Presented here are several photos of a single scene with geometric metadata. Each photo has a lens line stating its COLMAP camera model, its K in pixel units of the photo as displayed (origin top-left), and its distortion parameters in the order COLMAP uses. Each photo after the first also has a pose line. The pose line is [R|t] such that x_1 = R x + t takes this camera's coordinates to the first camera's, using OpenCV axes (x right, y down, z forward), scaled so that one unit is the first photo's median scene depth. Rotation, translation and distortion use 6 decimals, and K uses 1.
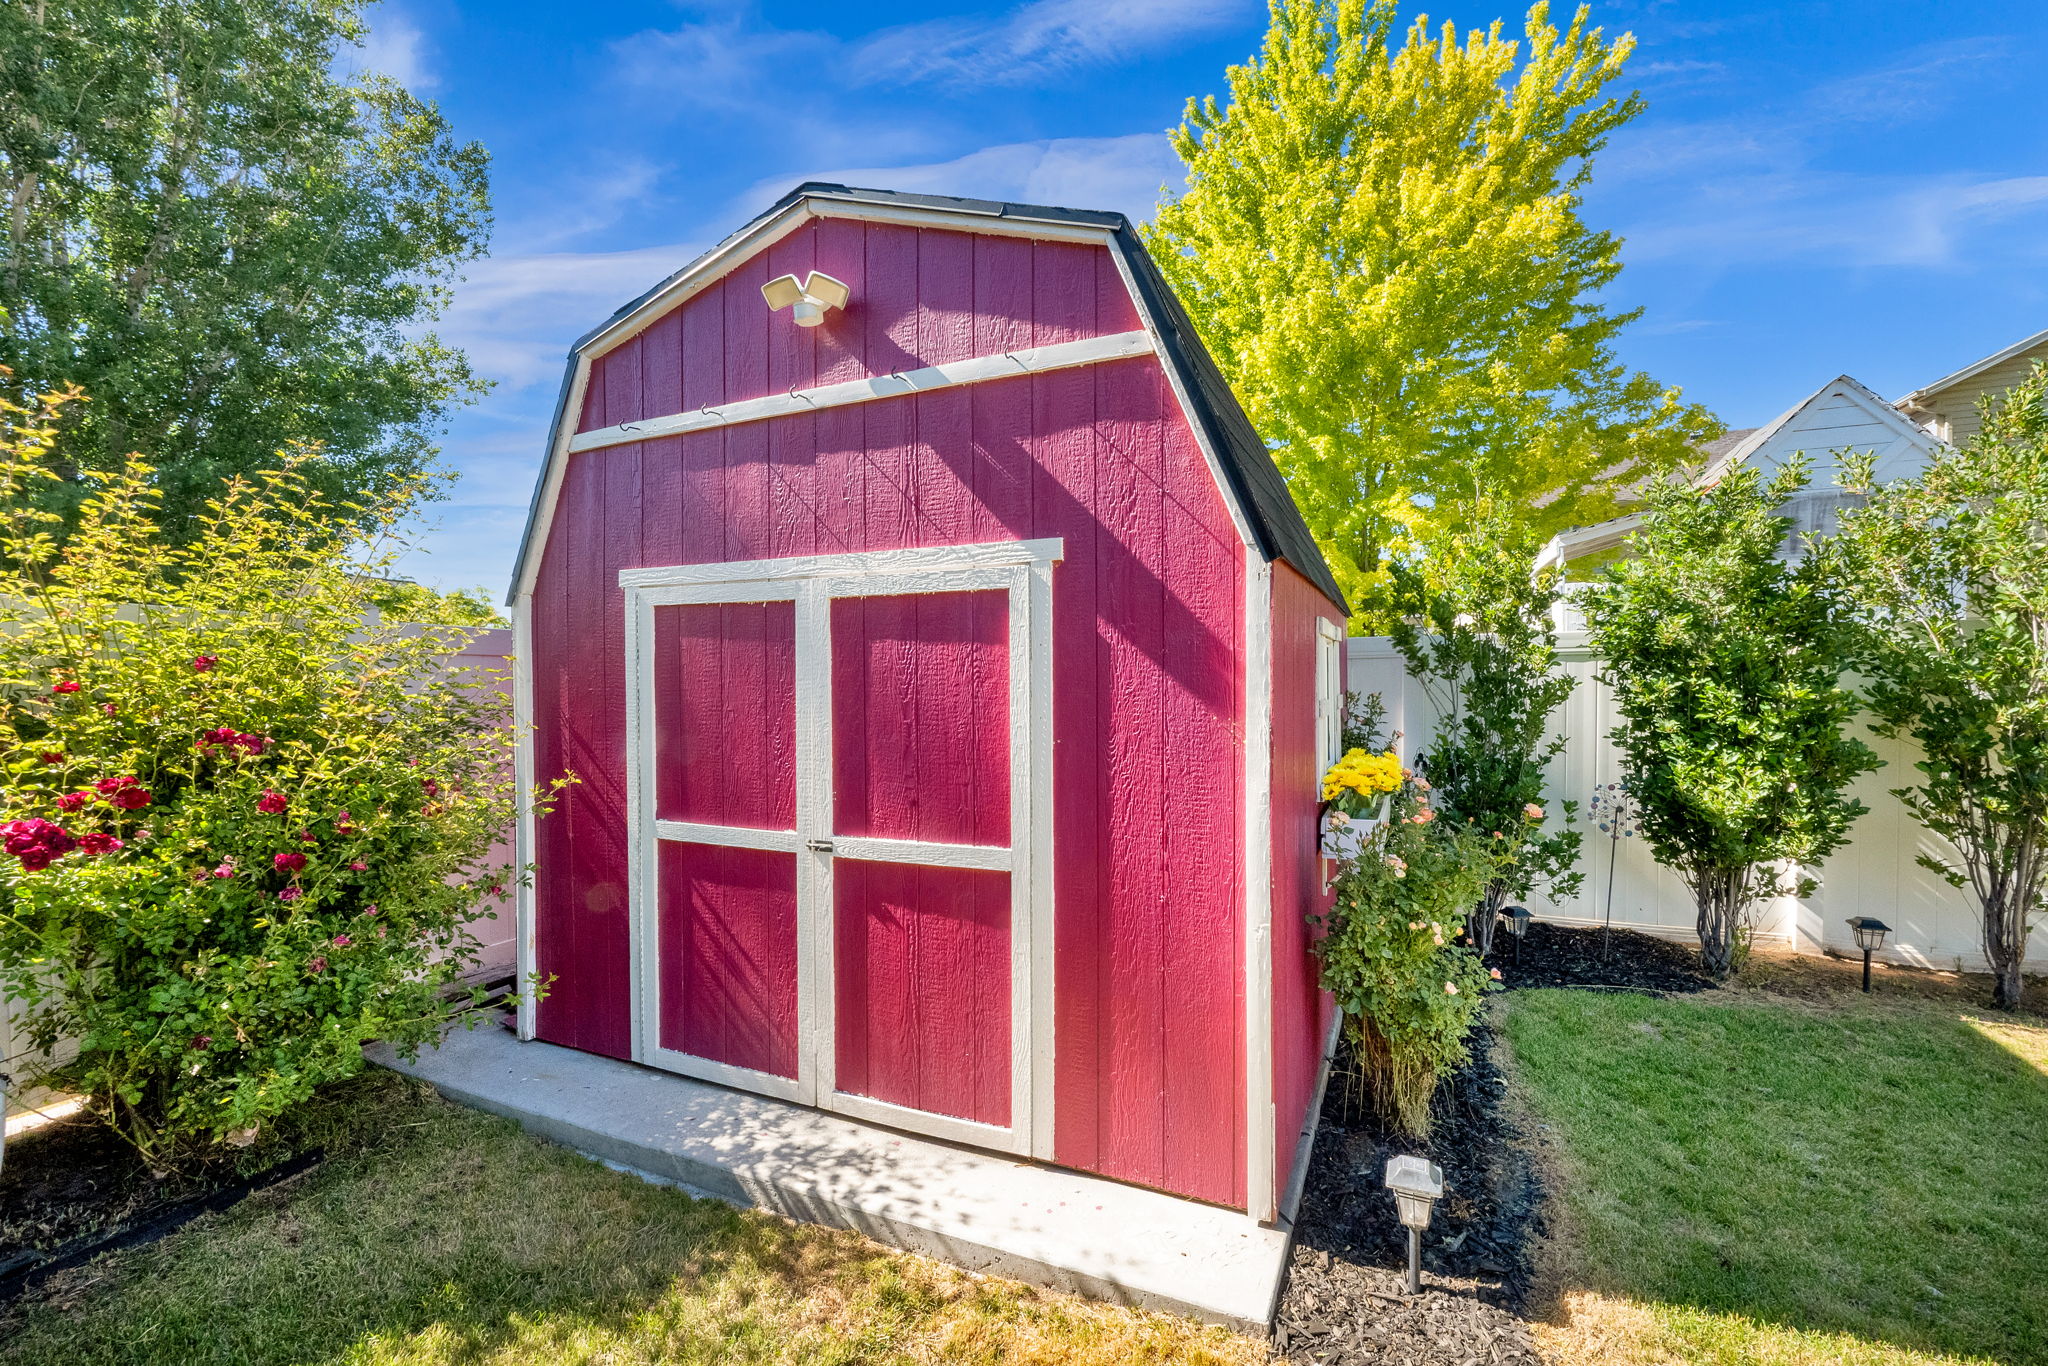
lens RADIAL K [[822.0, 0, 1026.2], [0, 822.0, 682.6], [0, 0, 1]] dist [-0.003416, 0.000282]
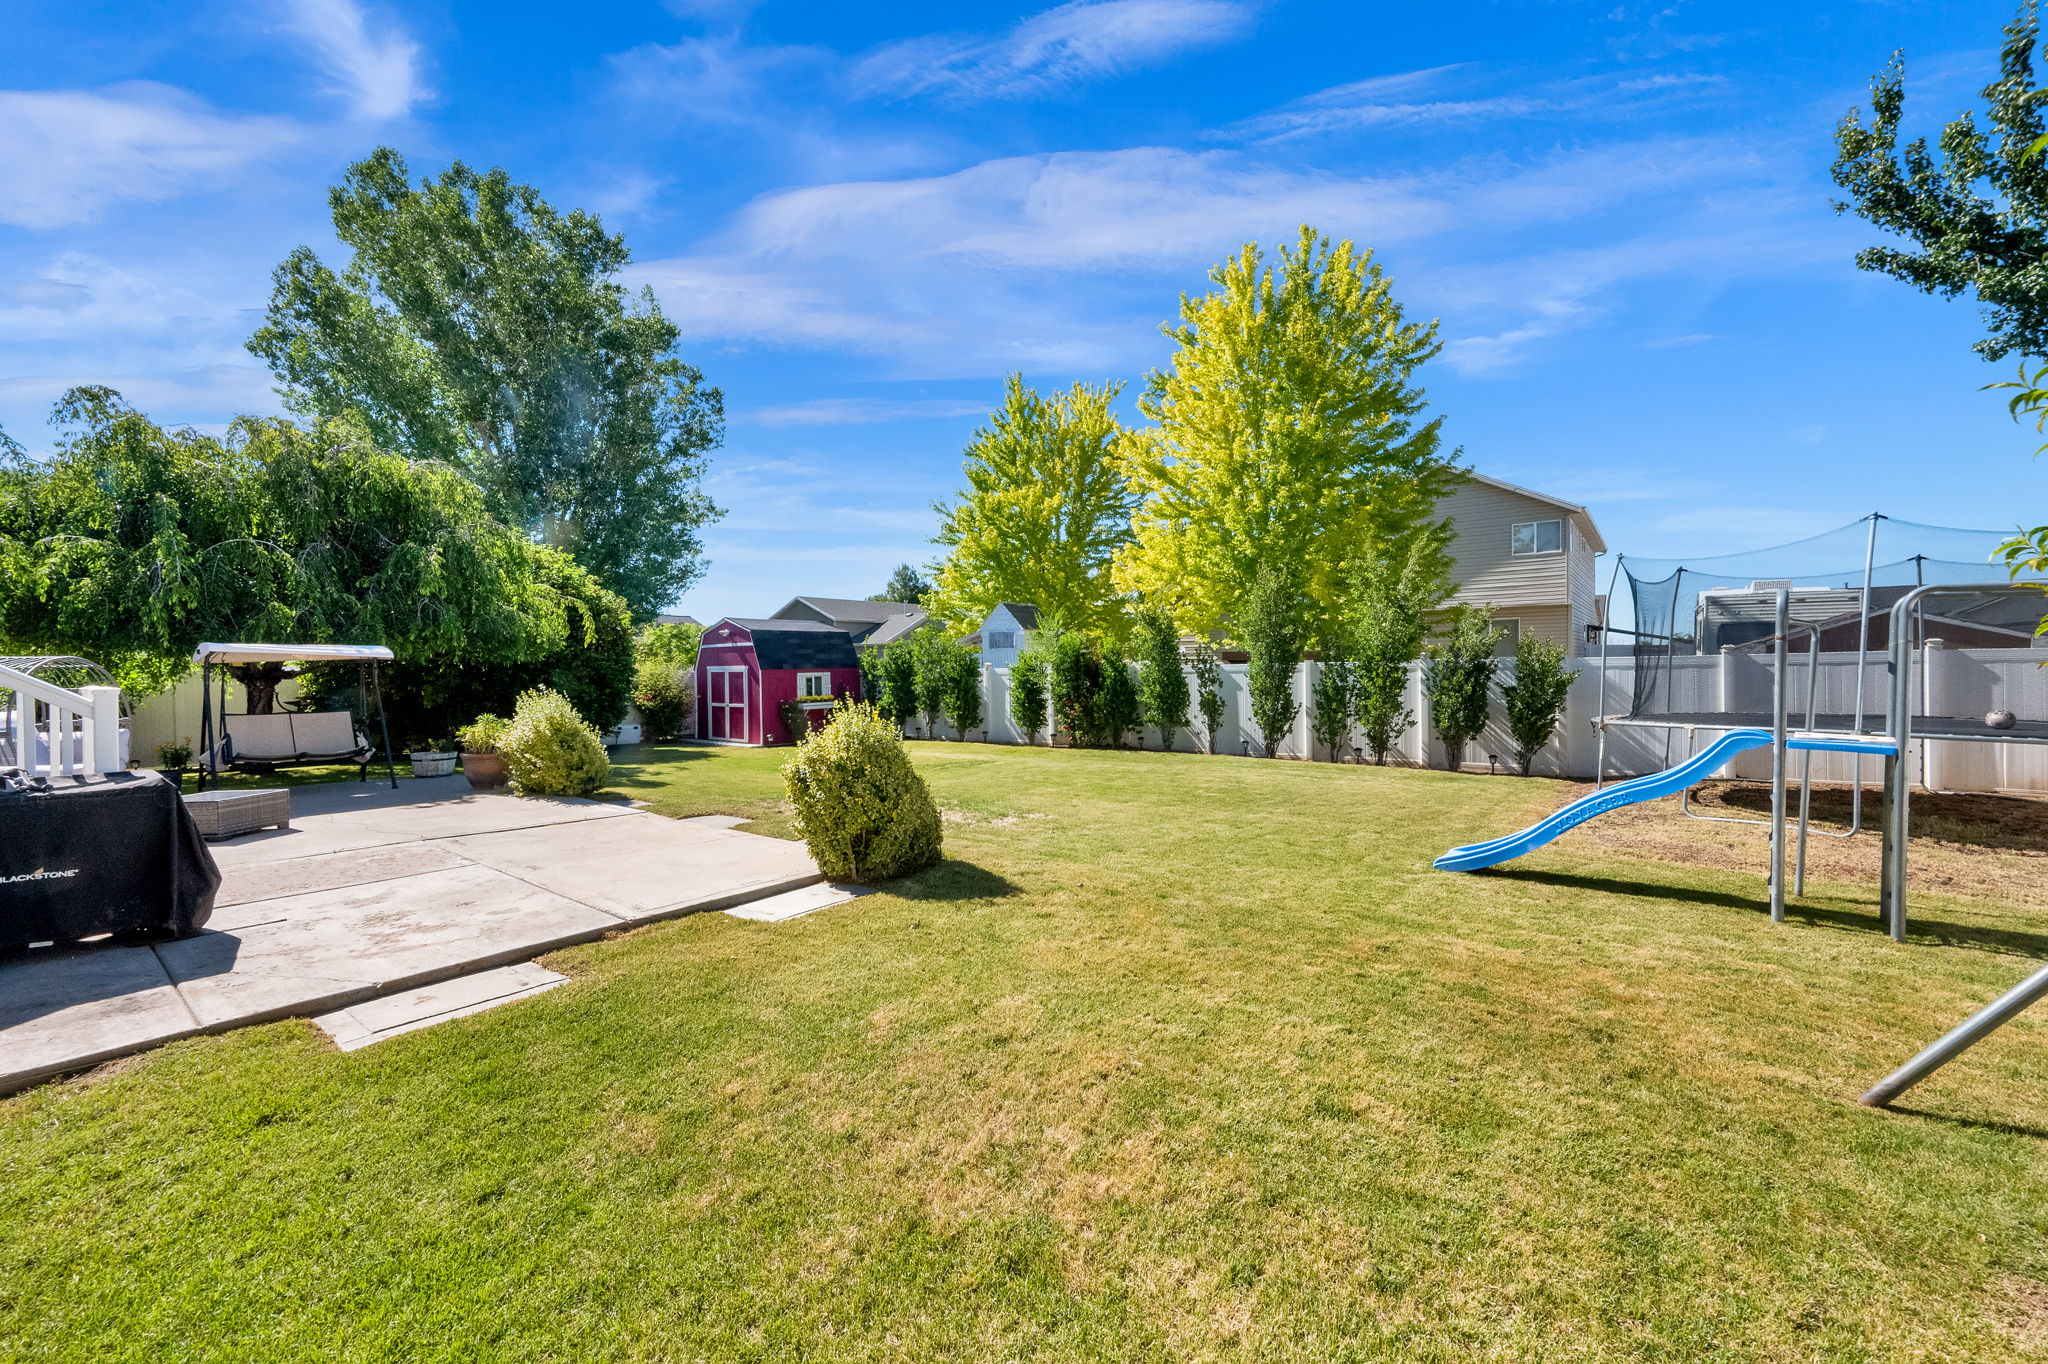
lens RADIAL K [[822.0, 0, 1023.8], [0, 822.0, 683.0], [0, 0, 1]] dist [-0.003416, 0.000282]
pose [[0.966404, 0.008006, -0.256905, 4.048753], [-0.005806, 0.999940, 0.009321, -0.082749], [0.256964, -0.007517, 0.966392, -5.237399]]
